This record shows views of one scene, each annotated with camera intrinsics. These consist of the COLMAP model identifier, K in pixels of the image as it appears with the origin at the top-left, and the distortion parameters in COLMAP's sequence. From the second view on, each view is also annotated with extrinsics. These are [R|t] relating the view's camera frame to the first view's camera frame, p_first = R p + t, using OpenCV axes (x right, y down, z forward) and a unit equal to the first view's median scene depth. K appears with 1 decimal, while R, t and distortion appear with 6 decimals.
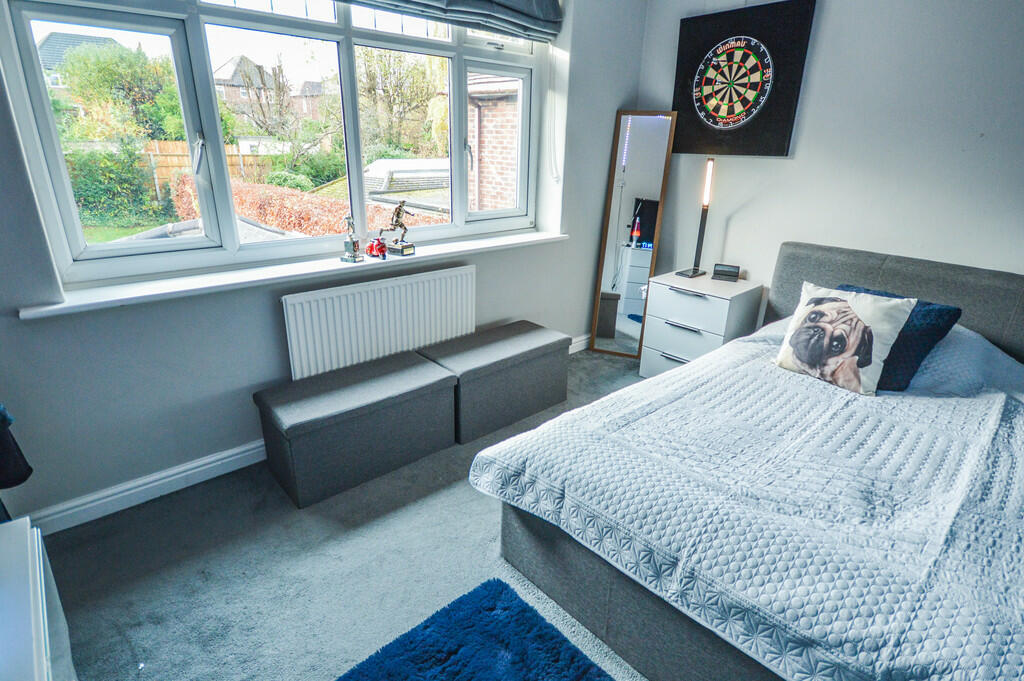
lens RADIAL K [[560.5, 0, 512.0], [0, 560.5, 340.5], [0, 0, 1]] dist [0.037810, -0.025831]
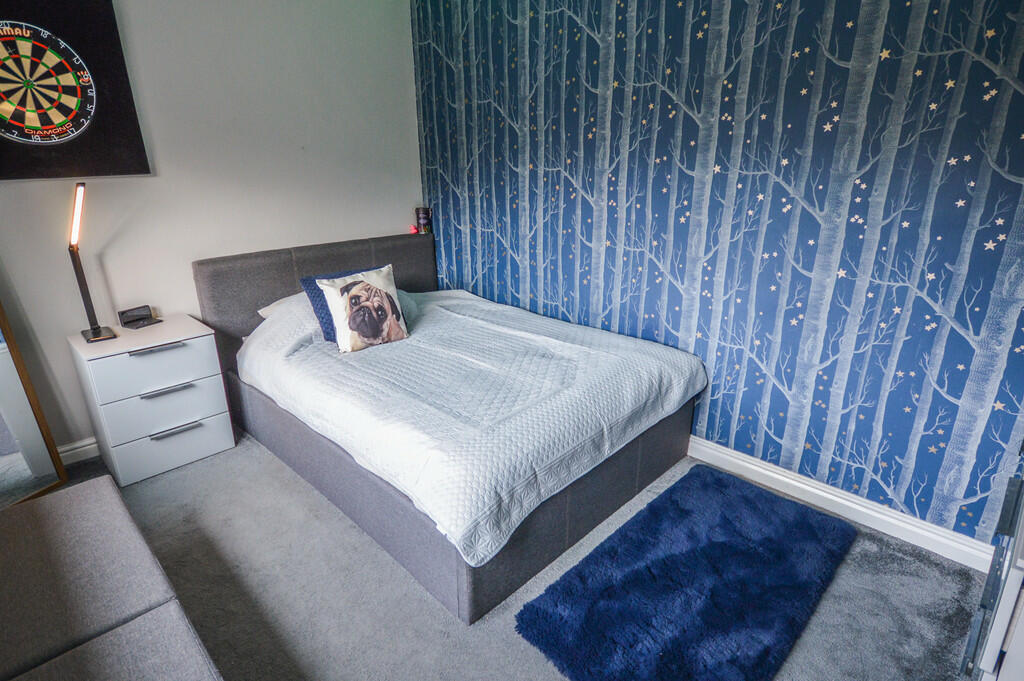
lens RADIAL K [[560.5, 0, 512.0], [0, 560.5, 340.5], [0, 0, 1]] dist [0.037810, -0.025831]
pose [[-0.073403, -0.345256, 0.935634, -0.492208], [0.351495, 0.869008, 0.348247, -0.208424], [-0.933308, 0.354433, 0.057568, 0.510245]]
